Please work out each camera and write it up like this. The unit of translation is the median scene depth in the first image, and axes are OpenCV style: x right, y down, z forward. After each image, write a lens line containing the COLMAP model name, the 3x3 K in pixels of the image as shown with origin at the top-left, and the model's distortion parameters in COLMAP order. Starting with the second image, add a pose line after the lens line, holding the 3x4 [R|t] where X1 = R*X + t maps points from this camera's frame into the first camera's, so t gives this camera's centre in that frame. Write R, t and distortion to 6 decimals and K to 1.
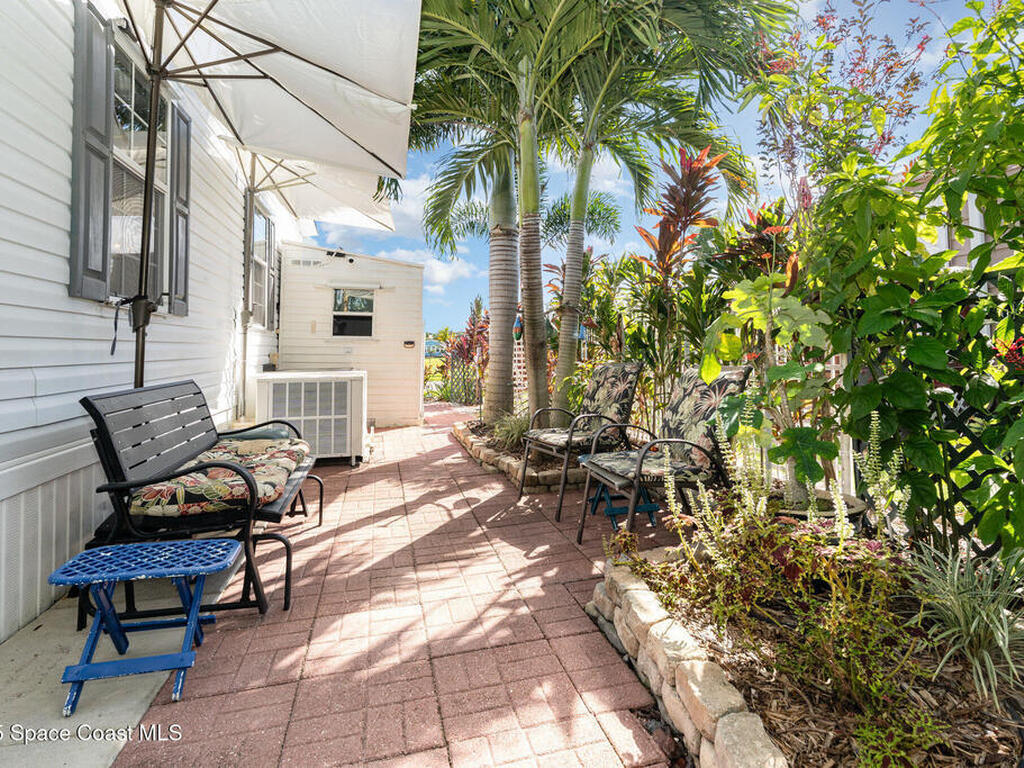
lens RADIAL K [[518.2, 0, 524.8], [0, 518.2, 348.2], [0, 0, 1]] dist [-0.001815, -0.001002]
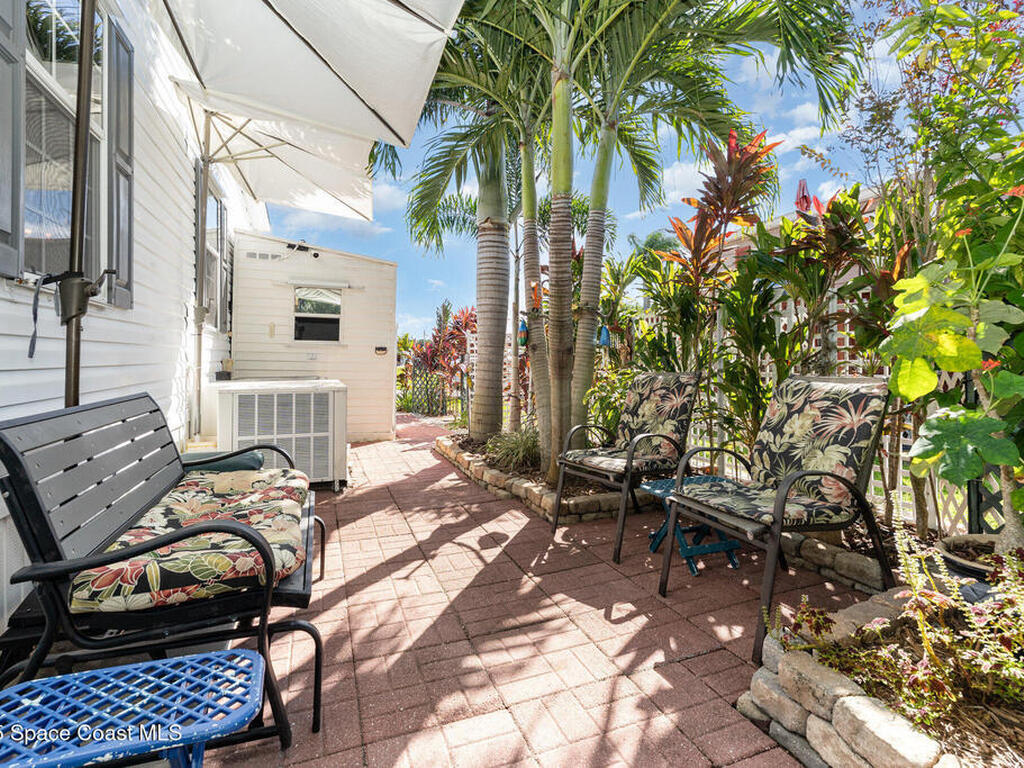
lens RADIAL K [[513.1, 0, 516.3], [0, 513.1, 371.9], [0, 0, 1]] dist [-0.004095, 0.000934]
pose [[0.995514, 0.004504, 0.094511, -0.157441], [-0.007196, 0.999578, 0.028160, 0.005781], [-0.094345, -0.028713, 0.995125, 0.188734]]
